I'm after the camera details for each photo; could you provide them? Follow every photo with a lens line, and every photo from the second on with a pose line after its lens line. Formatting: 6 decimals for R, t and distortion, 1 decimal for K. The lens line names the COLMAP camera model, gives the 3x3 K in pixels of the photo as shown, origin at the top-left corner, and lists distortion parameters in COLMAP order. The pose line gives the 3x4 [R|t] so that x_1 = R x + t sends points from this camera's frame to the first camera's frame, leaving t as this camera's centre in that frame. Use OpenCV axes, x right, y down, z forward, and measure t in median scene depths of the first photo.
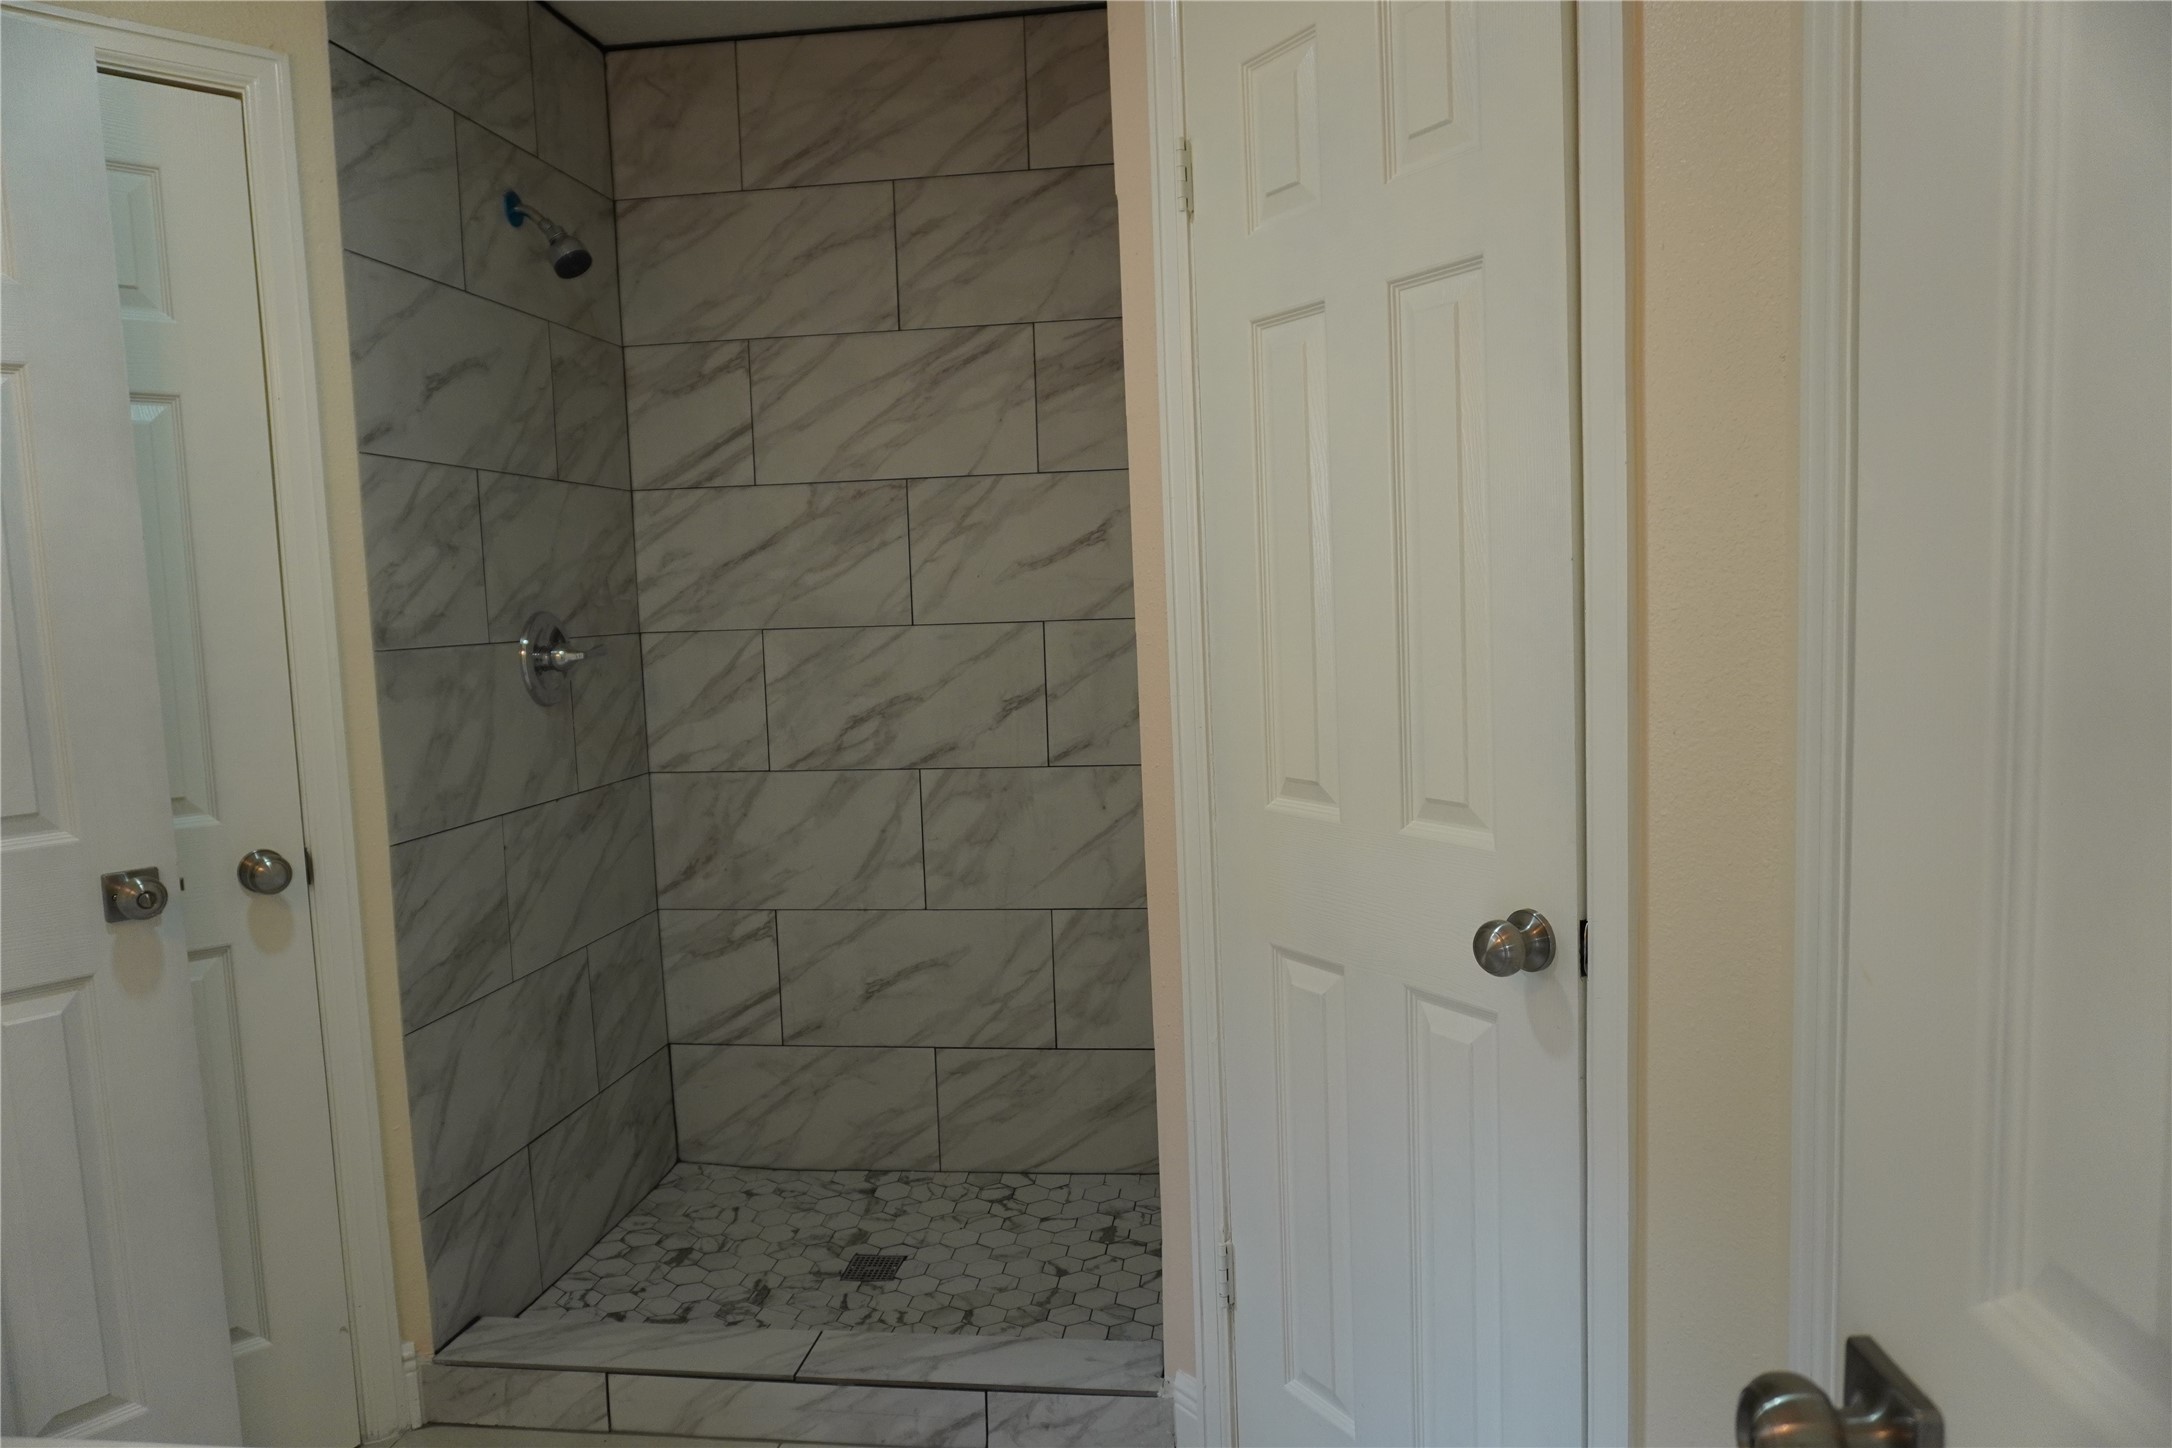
lens RADIAL K [[1467.6, 0, 1089.1], [0, 1467.6, 720.6], [0, 0, 1]] dist [0.003807, 0.001894]
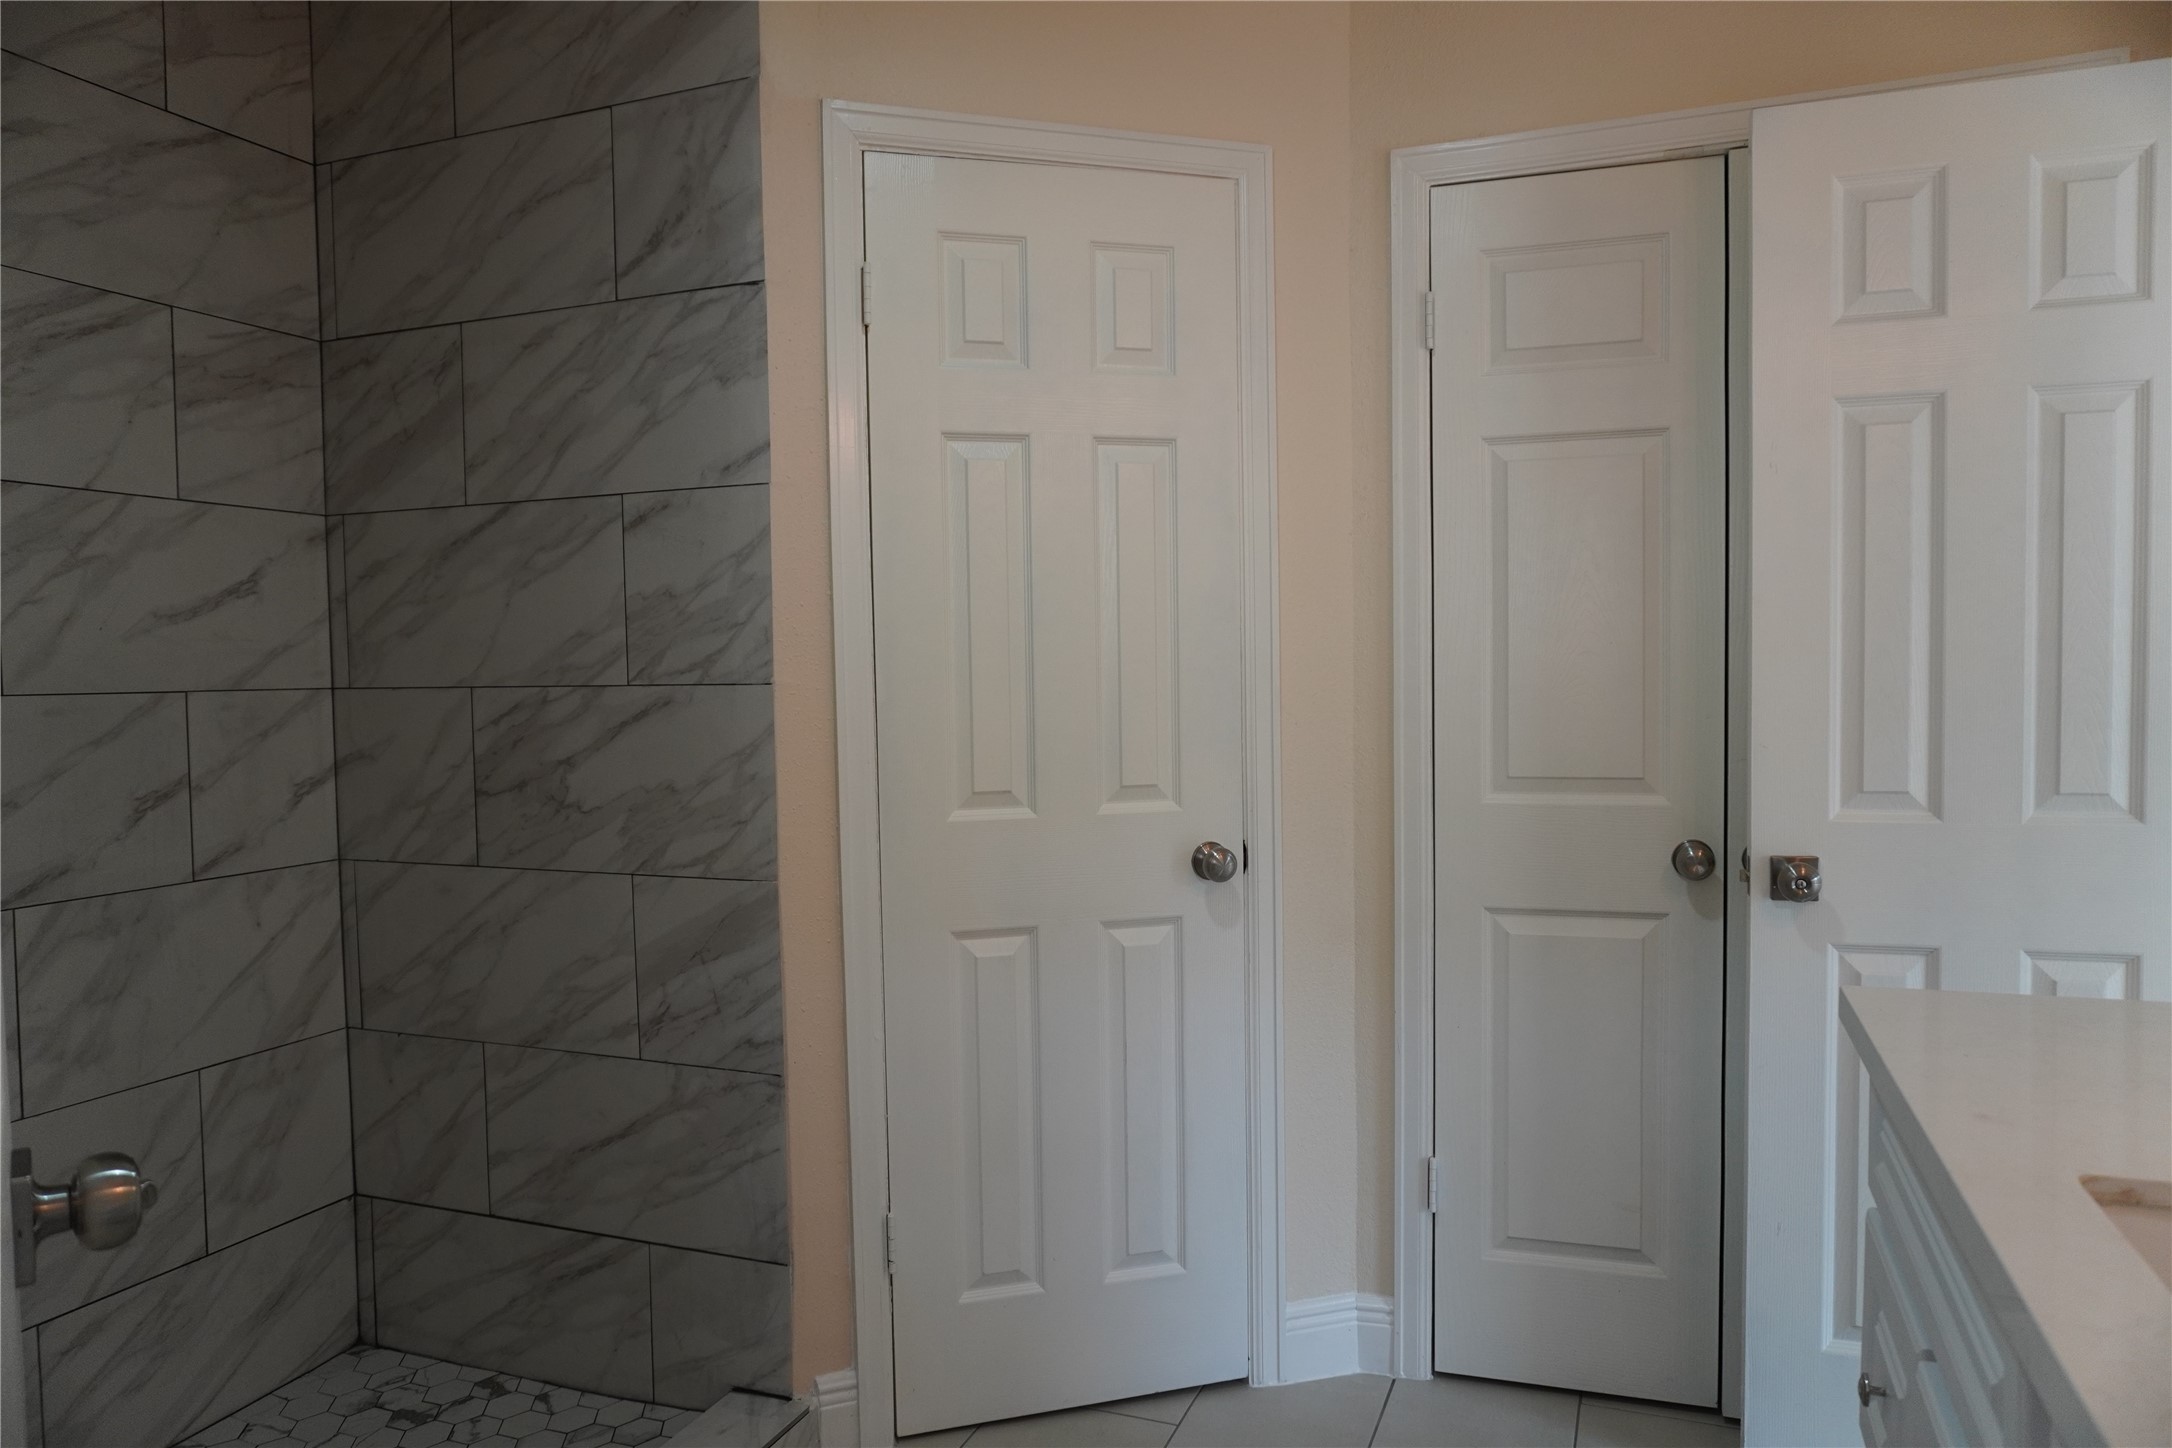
lens RADIAL K [[1543.0, 0, 1030.0], [0, 1543.0, 730.9], [0, 0, 1]] dist [-0.002959, 0.058453]
pose [[0.260826, -0.009166, 0.965342, -0.696494], [0.094809, 0.995364, -0.016166, 0.007762], [-0.960719, 0.095740, 0.260486, 0.365523]]
